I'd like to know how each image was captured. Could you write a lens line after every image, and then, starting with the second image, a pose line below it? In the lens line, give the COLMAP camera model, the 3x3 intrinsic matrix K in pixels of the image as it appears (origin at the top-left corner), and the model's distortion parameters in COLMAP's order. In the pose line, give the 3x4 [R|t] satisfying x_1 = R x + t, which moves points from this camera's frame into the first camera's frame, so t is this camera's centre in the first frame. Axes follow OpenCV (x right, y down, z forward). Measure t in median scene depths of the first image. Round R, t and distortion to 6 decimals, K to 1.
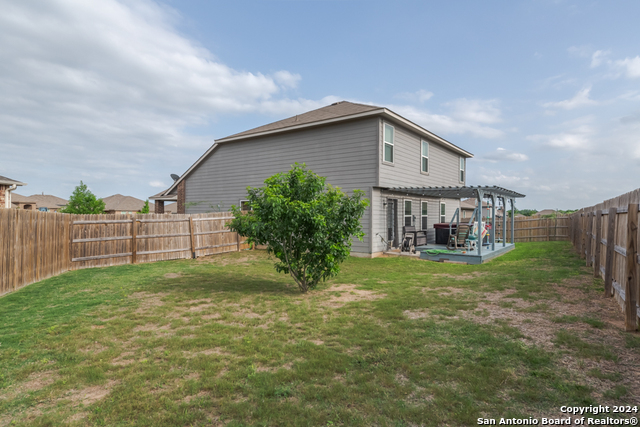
lens RADIAL K [[354.2, 0, 320.4], [0, 354.2, 214.4], [0, 0, 1]] dist [0.028868, 0.002328]
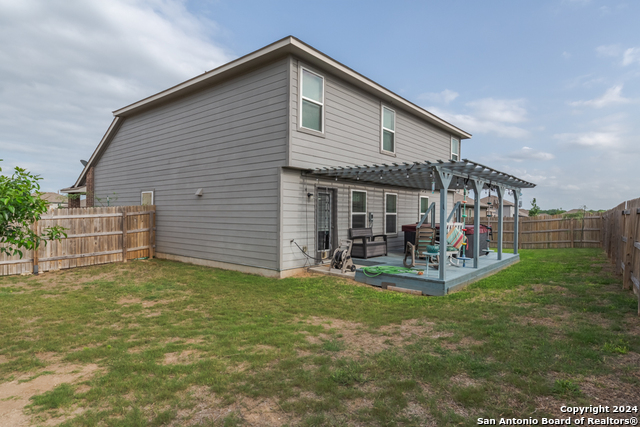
lens RADIAL K [[354.2, 0, 319.0], [0, 354.2, 212.0], [0, 0, 1]] dist [0.028868, 0.002328]
pose [[0.998457, 0.003064, -0.055451, 0.217114], [-0.003342, 0.999982, -0.004907, 0.005194], [0.055435, 0.005085, 0.998449, 0.318119]]
